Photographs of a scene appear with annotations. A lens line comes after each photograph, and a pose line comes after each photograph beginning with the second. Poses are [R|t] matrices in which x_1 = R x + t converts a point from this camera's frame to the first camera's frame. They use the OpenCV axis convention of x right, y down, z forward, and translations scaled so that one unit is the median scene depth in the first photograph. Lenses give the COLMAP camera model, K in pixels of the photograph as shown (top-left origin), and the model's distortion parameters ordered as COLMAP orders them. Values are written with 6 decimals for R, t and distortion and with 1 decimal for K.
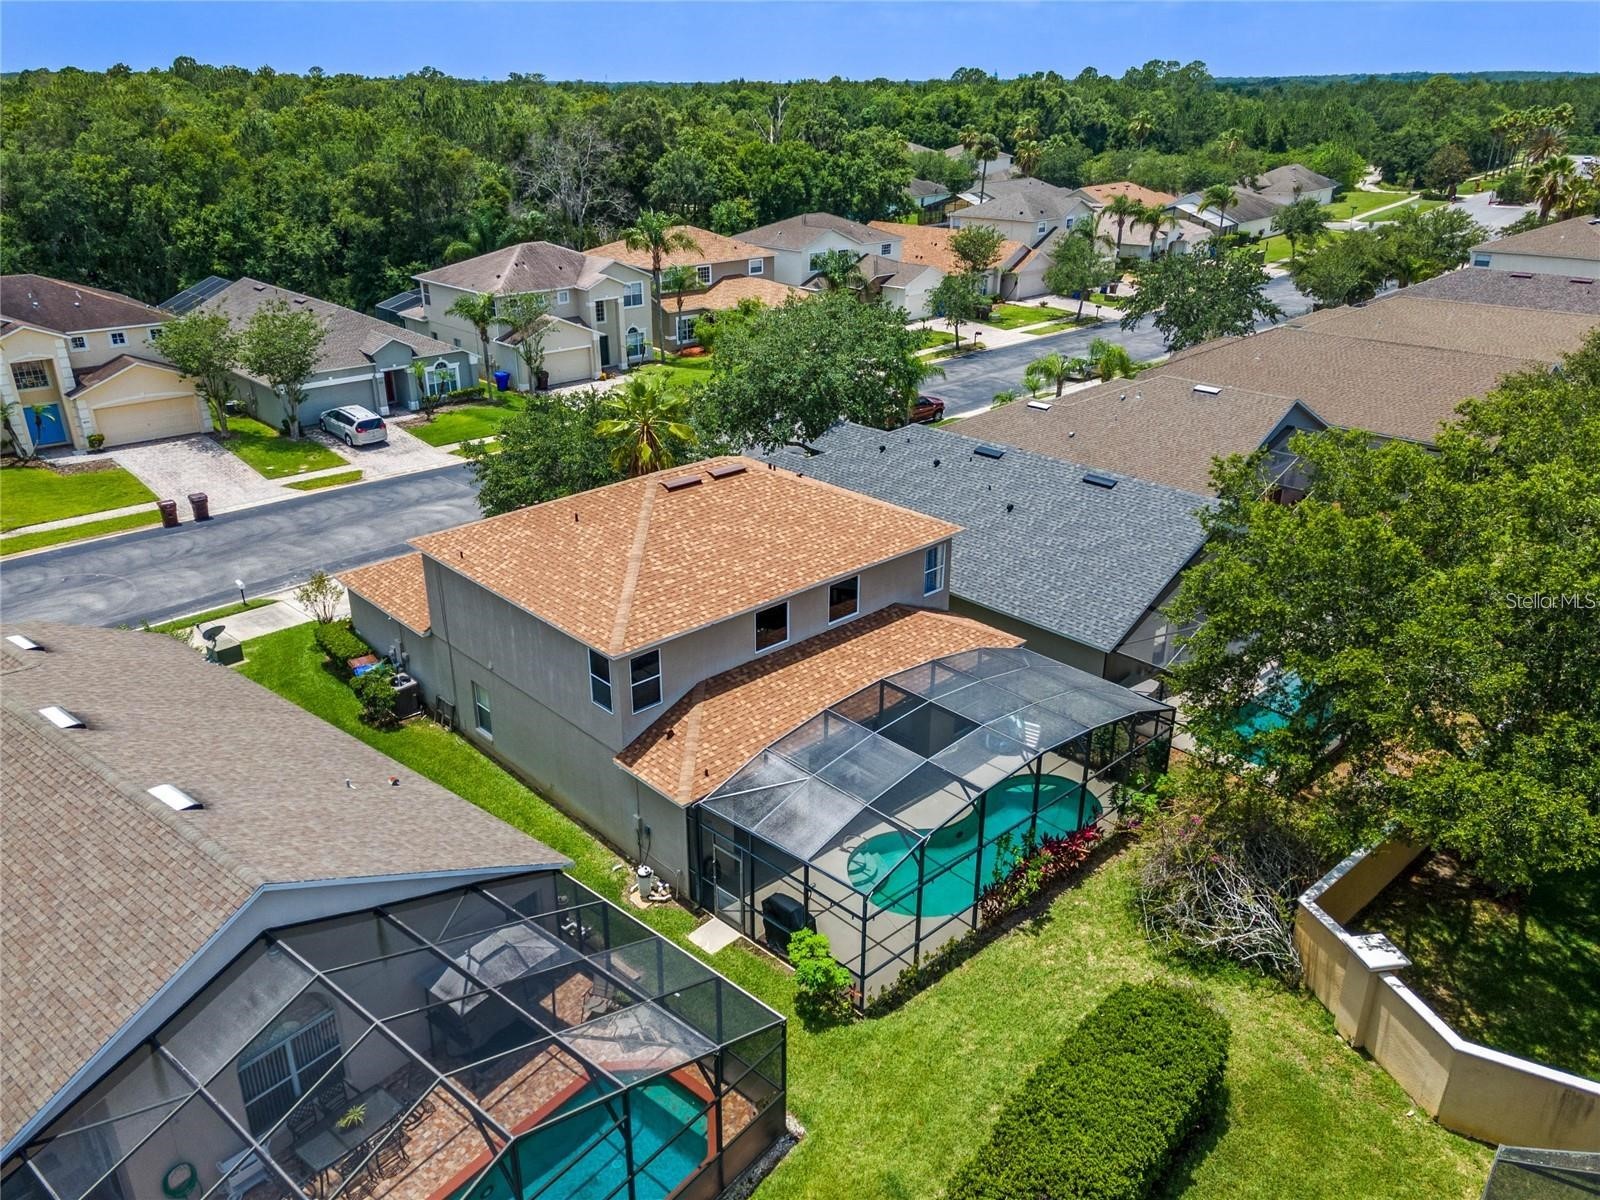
lens RADIAL K [[1202.2, 0, 800.0], [0, 1202.2, 600.0], [0, 0, 1]] dist [0.007619, 0.067408]
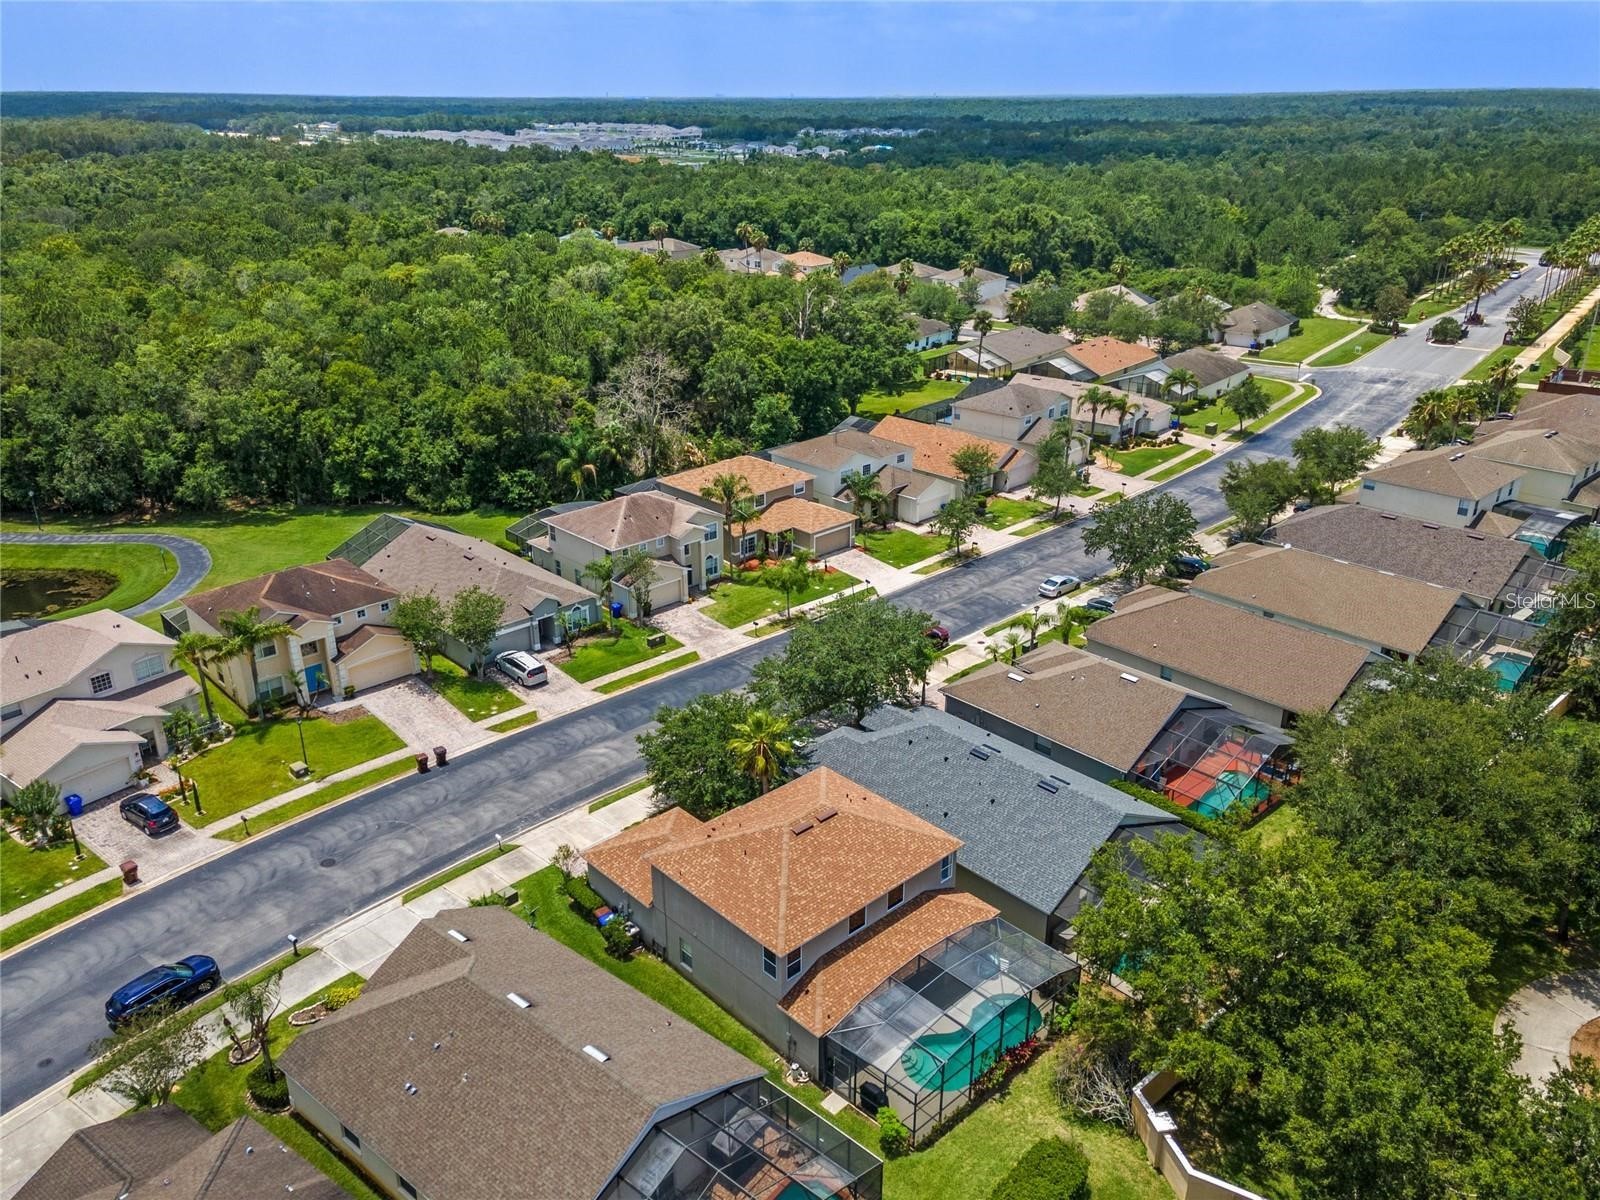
lens RADIAL K [[1202.2, 0, 800.0], [0, 1202.2, 600.0], [0, 0, 1]] dist [0.007619, 0.067408]
pose [[0.999980, -0.004980, -0.003815, -0.058421], [0.004917, 0.999855, -0.016309, -0.251376], [0.003896, 0.016290, 0.999860, -0.478229]]
